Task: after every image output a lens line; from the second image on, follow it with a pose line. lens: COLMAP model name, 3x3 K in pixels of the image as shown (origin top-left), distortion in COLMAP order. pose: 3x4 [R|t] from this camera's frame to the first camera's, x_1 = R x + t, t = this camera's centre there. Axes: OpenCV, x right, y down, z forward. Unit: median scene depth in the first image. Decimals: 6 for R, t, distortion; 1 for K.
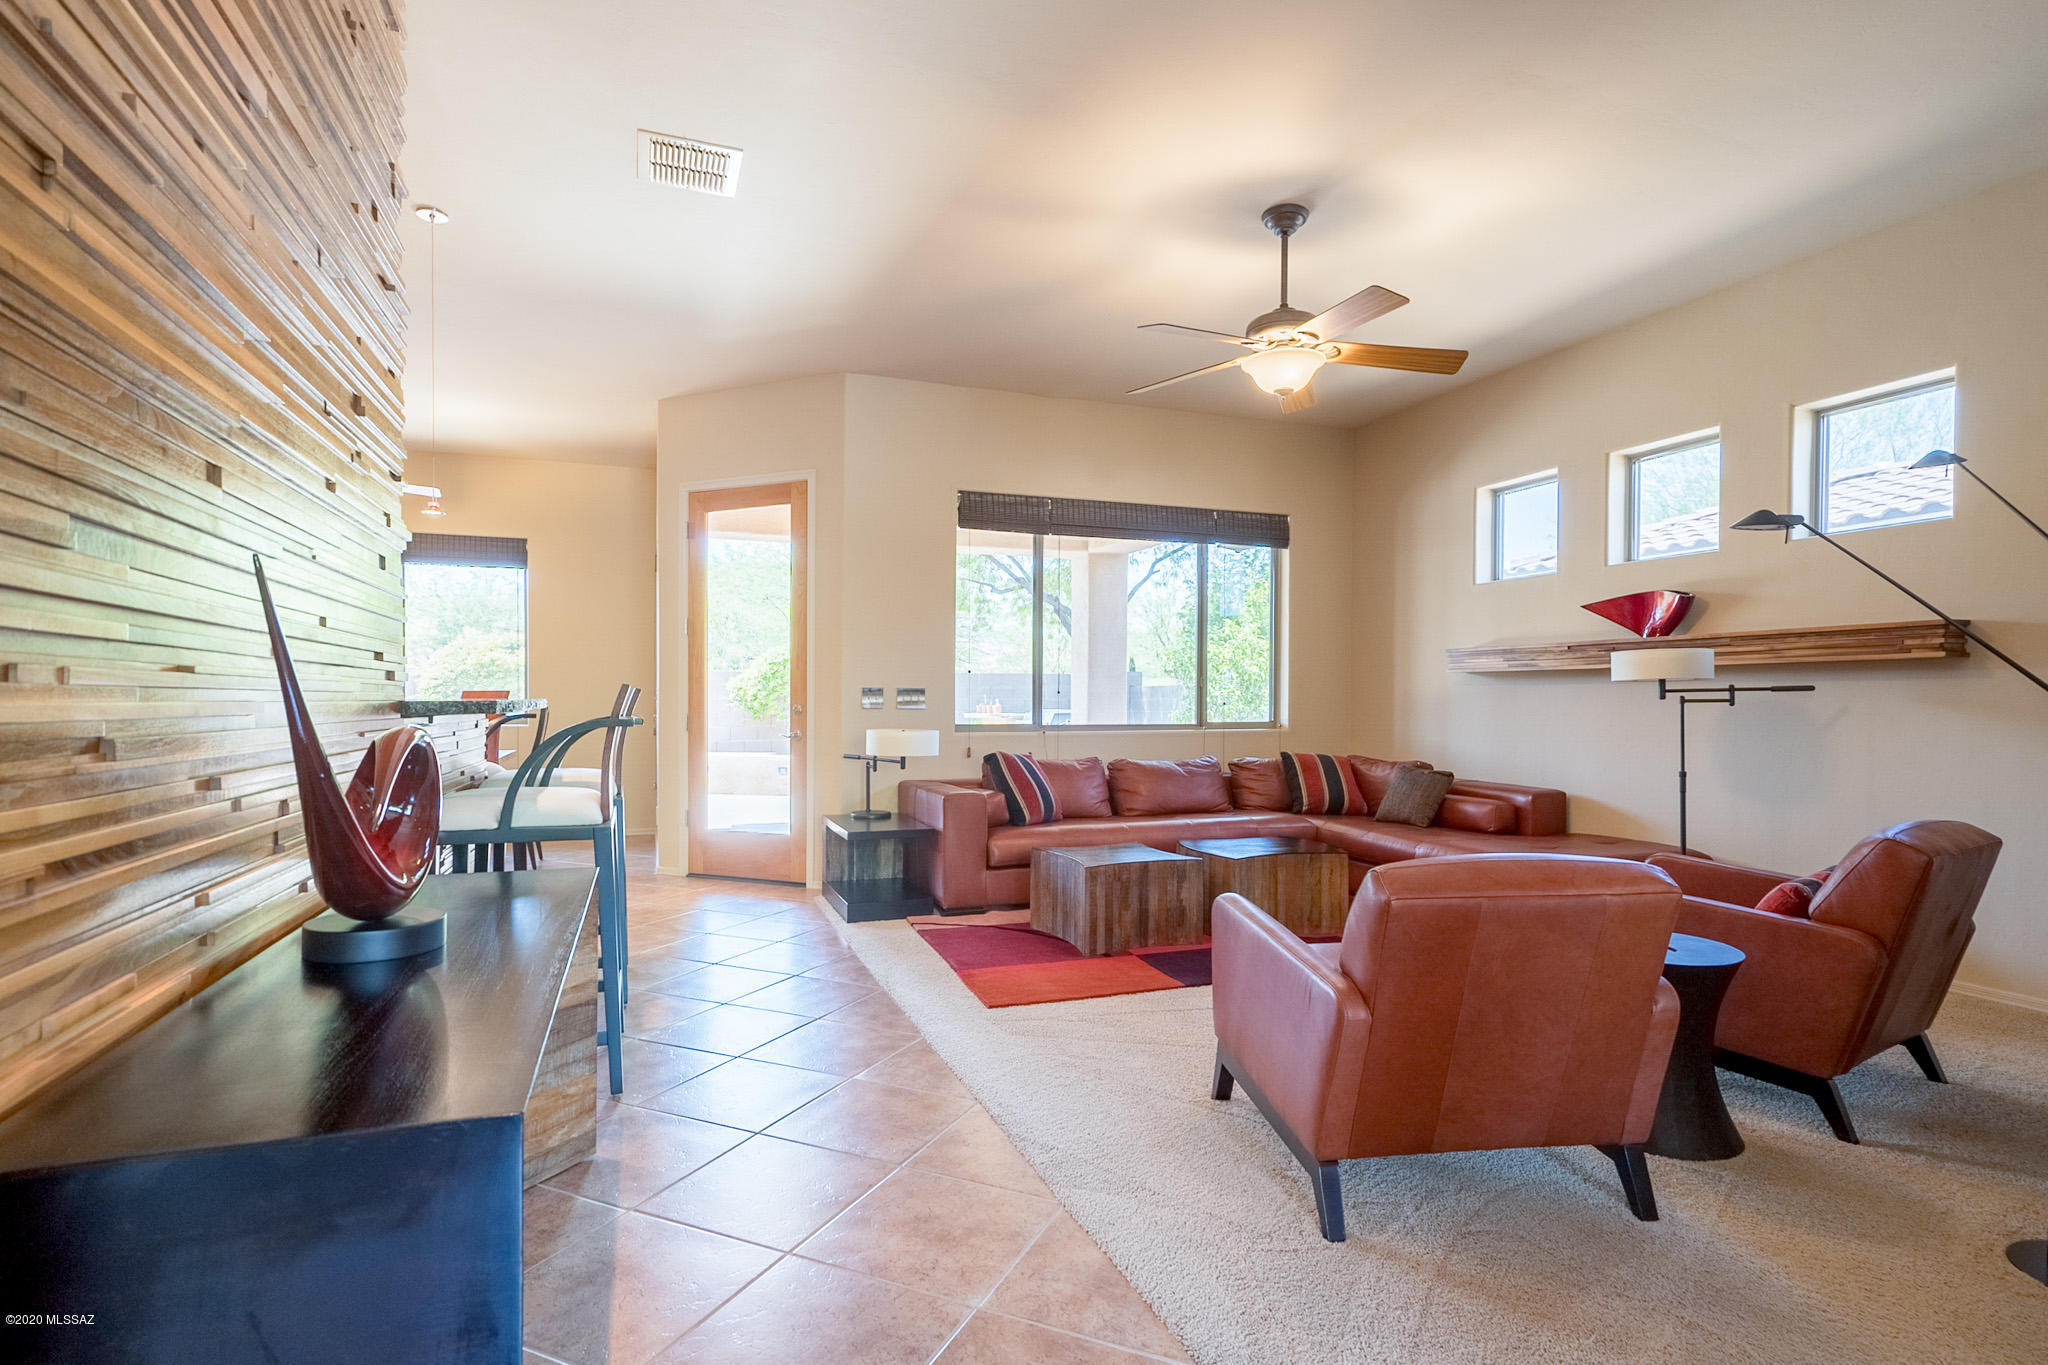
lens RADIAL K [[1022.4, 0, 1033.9], [0, 1022.4, 698.2], [0, 0, 1]] dist [-0.000920, -0.000157]
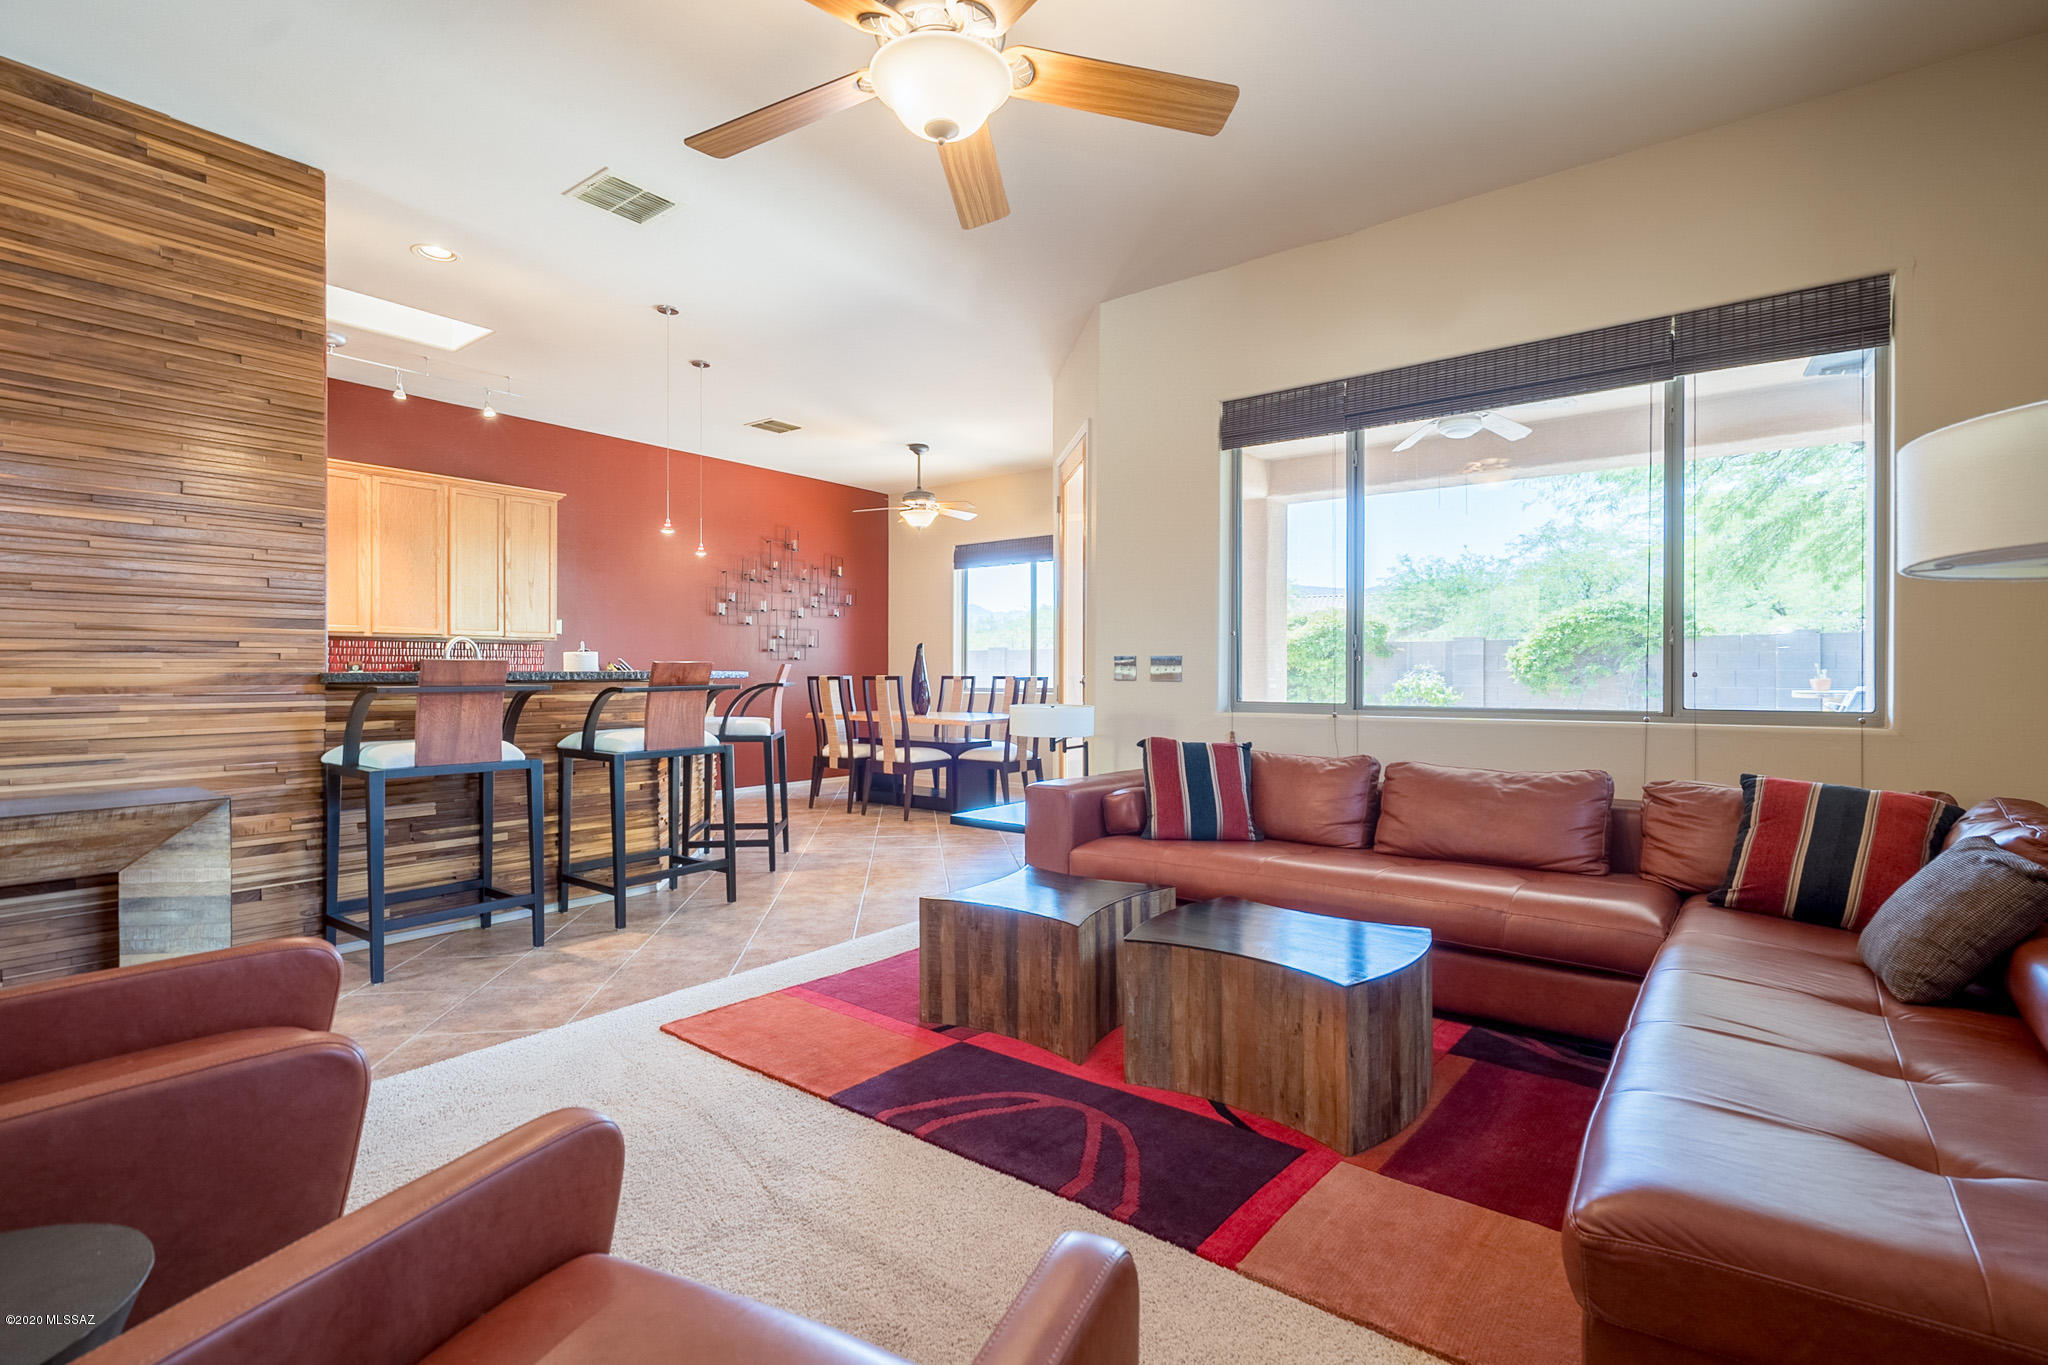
lens RADIAL K [[952.6, 0, 1034.4], [0, 952.6, 670.6], [0, 0, 1]] dist [0.000490, 0.001324]
pose [[0.524572, -0.005169, -0.851351, 0.535774], [0.004353, 0.999985, -0.003390, 0.004164], [0.851355, -0.001928, 0.524586, 0.565186]]
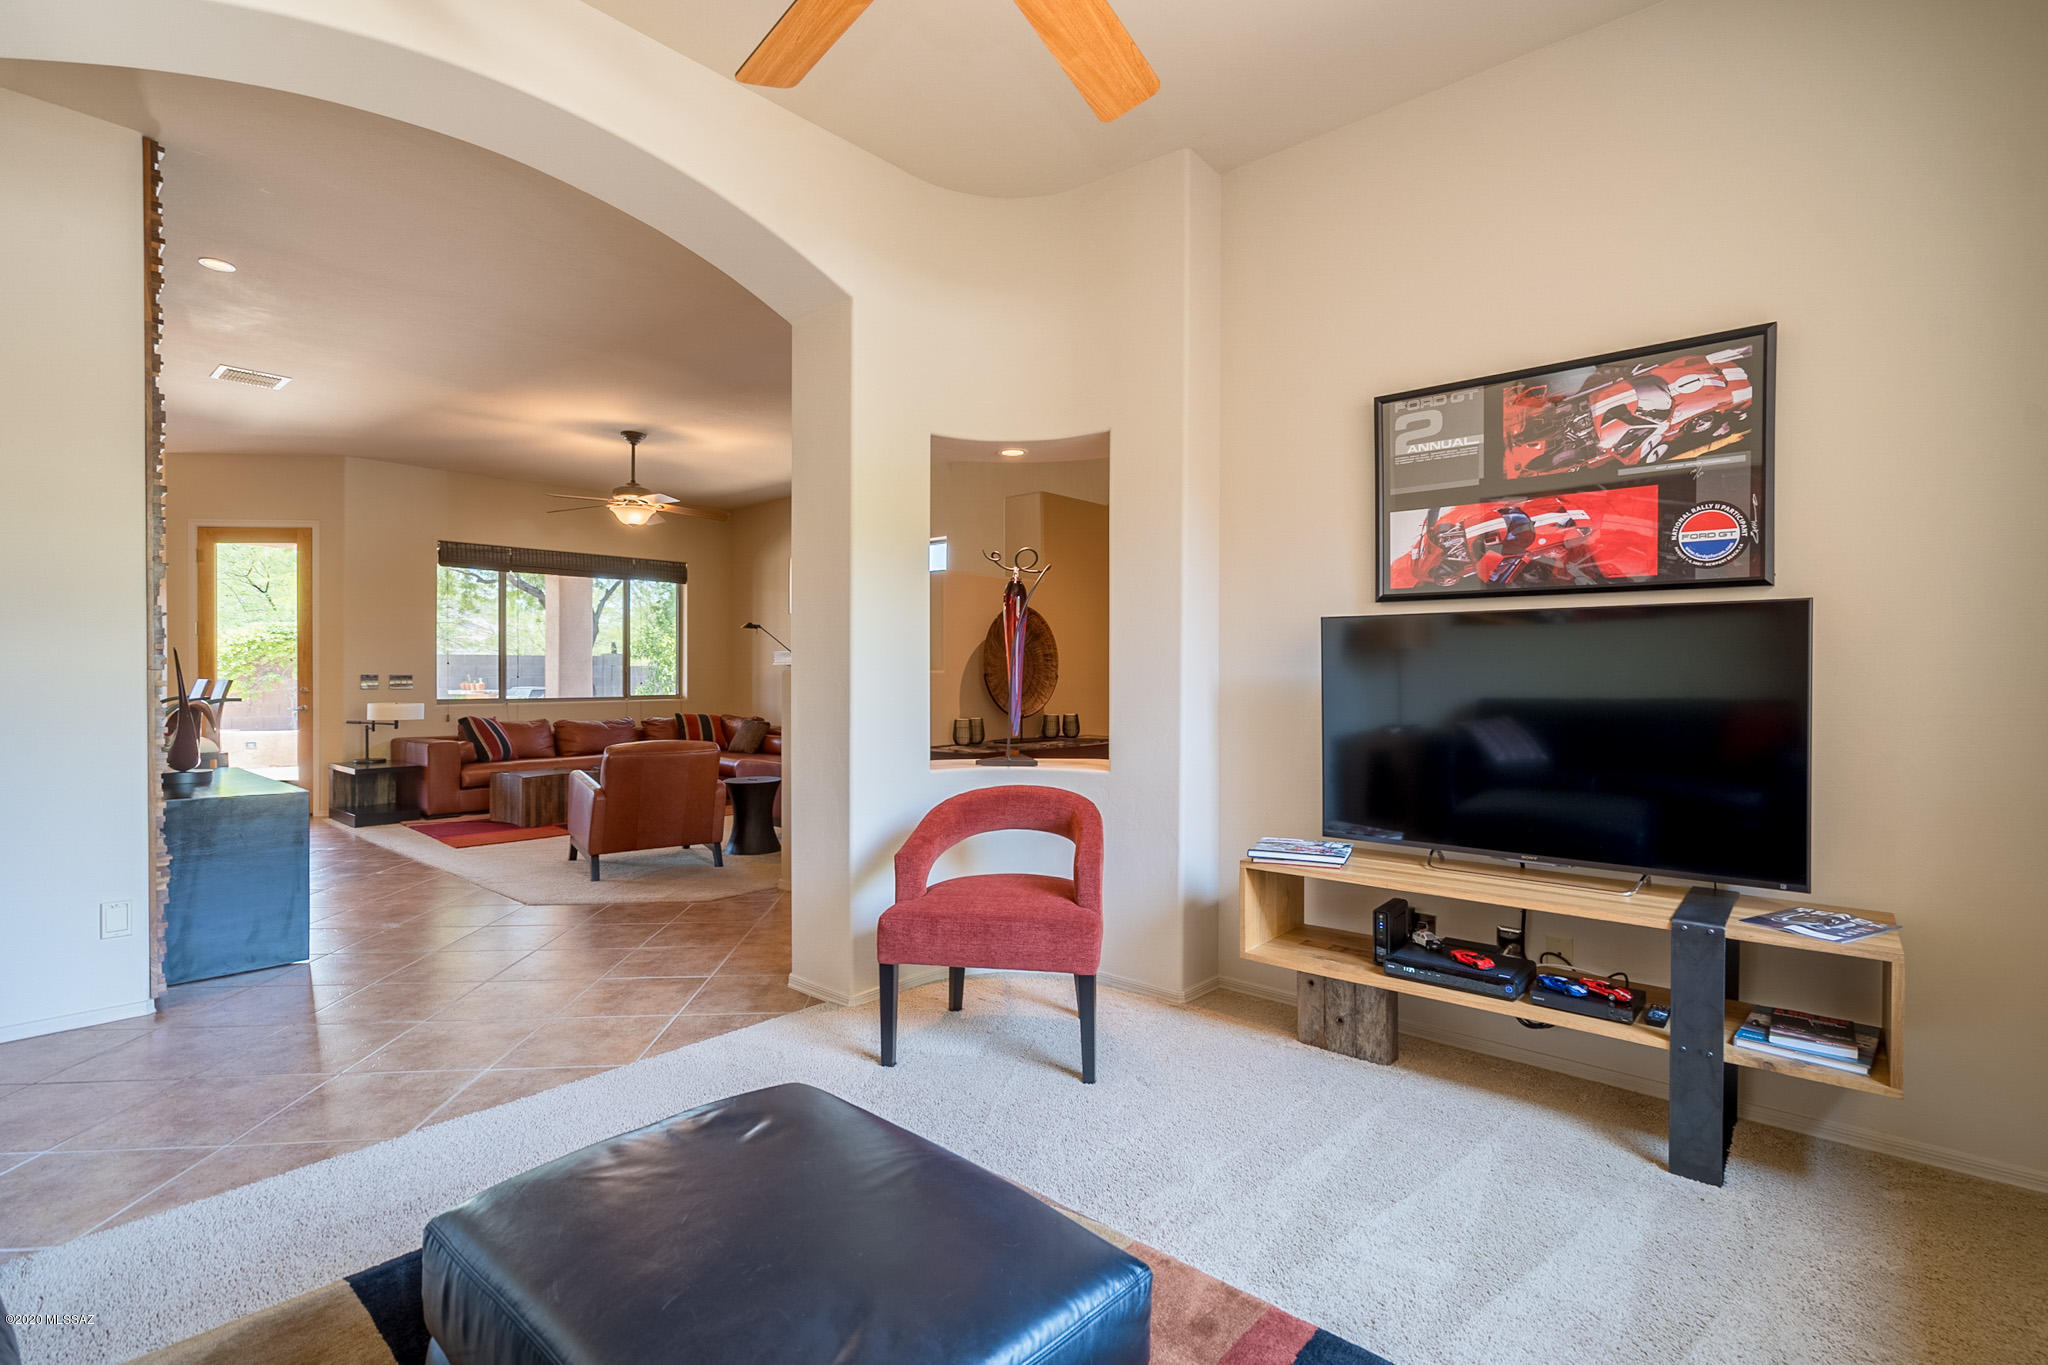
lens RADIAL K [[952.6, 0, 1038.0], [0, 952.6, 677.7], [0, 0, 1]] dist [0.000490, 0.001324]
pose [[0.885781, -0.004724, 0.464080, 0.060799], [0.001713, 0.999975, 0.006908, -0.015250], [-0.464101, -0.005324, 0.885766, -0.703759]]
